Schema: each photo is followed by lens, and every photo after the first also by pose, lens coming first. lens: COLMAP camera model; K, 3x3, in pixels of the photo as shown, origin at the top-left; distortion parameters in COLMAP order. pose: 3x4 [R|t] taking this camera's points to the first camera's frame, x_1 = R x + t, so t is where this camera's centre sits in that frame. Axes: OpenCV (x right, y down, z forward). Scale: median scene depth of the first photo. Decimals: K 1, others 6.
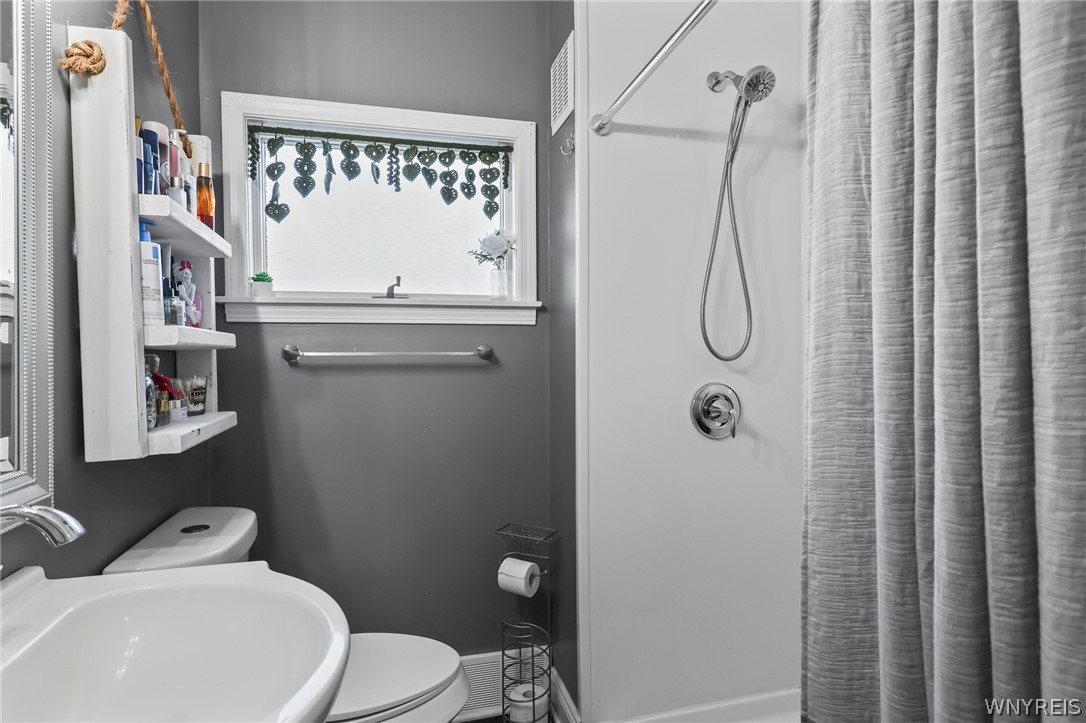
lens RADIAL K [[575.8, 0, 544.5], [0, 575.8, 362.1], [0, 0, 1]] dist [-0.003542, 0.004666]
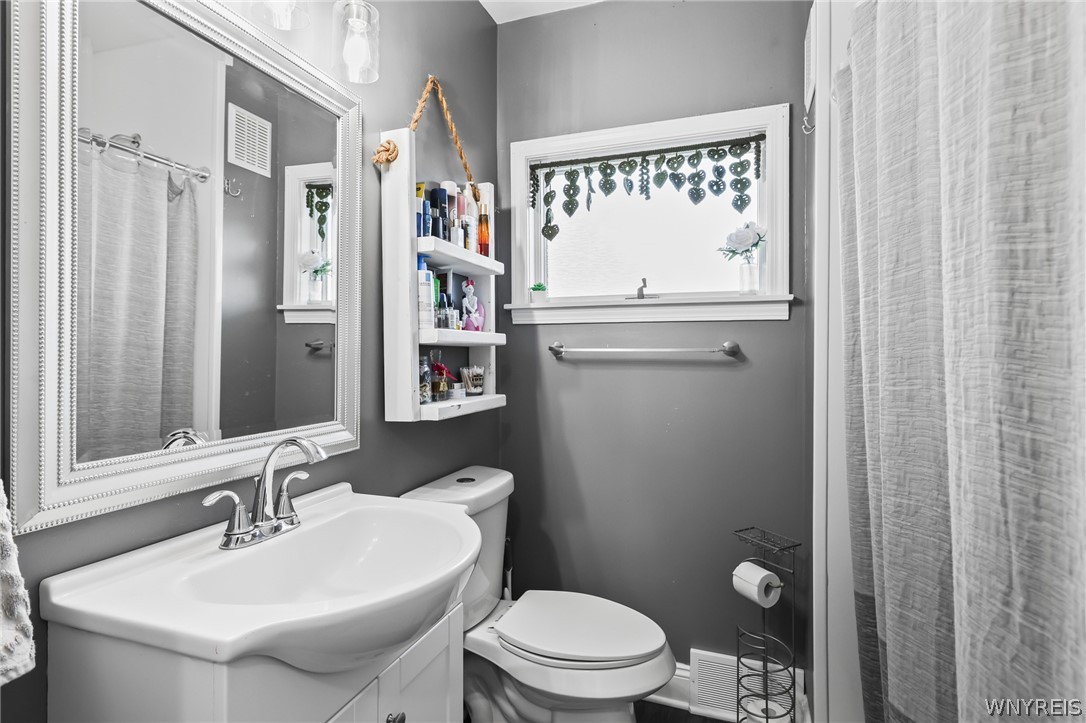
lens RADIAL K [[575.8, 0, 543.3], [0, 575.8, 352.8], [0, 0, 1]] dist [-0.003542, 0.004666]
pose [[0.810827, 0.006866, -0.585245, 0.230084], [-0.013128, 0.999893, -0.006458, 0.000301], [0.585138, 0.012920, 0.810831, 0.015257]]
